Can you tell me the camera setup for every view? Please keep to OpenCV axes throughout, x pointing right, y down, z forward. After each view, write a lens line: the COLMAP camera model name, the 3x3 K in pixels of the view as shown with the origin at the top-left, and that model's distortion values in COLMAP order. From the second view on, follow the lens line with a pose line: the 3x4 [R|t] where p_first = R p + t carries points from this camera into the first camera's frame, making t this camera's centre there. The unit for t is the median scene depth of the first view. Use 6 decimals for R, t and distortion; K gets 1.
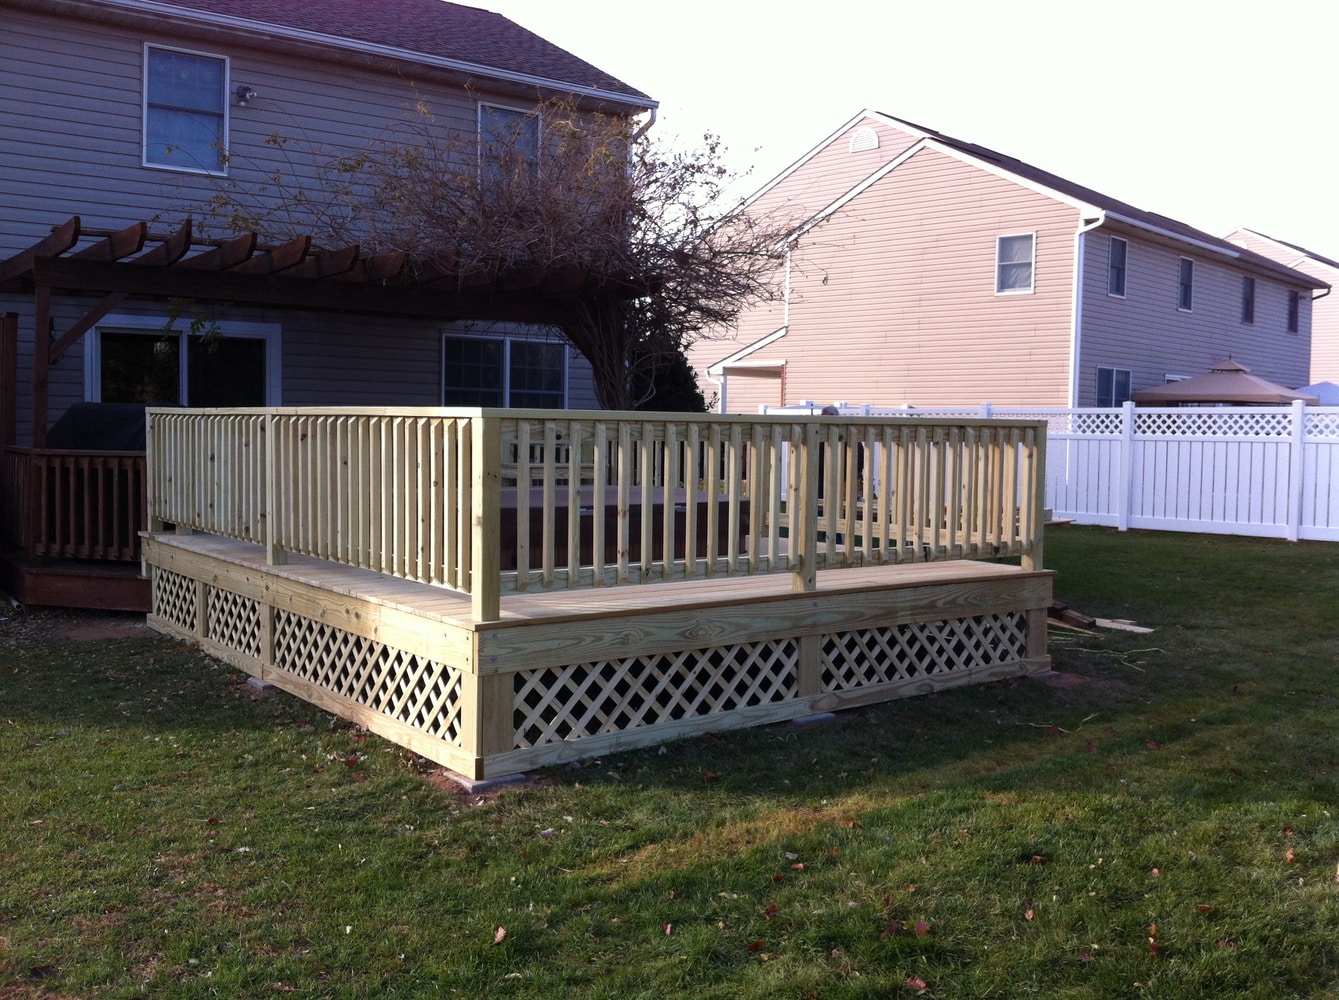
lens RADIAL K [[1276.9, 0, 661.7], [0, 1276.9, 486.5], [0, 0, 1]] dist [0.103564, -0.303972]
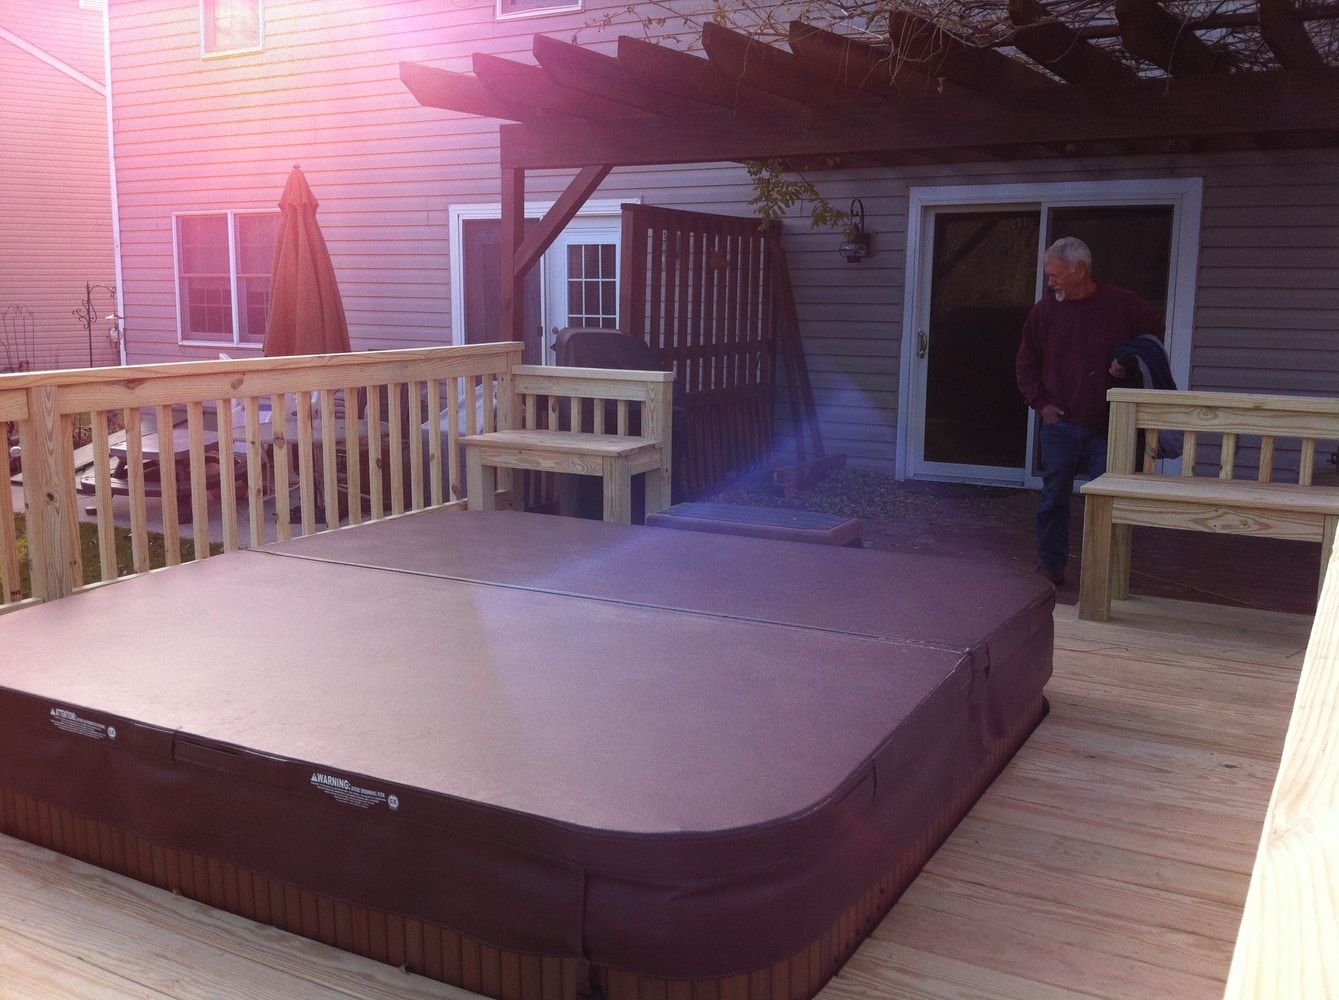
lens RADIAL K [[1262.6, 0, 663.3], [0, 1262.6, 514.7], [0, 0, 1]] dist [0.084634, -0.291683]
pose [[0.399499, 0.148782, -0.904580, 0.161247], [-0.040458, 0.988642, 0.144740, -0.046521], [0.915840, -0.021226, 0.400981, 0.534793]]
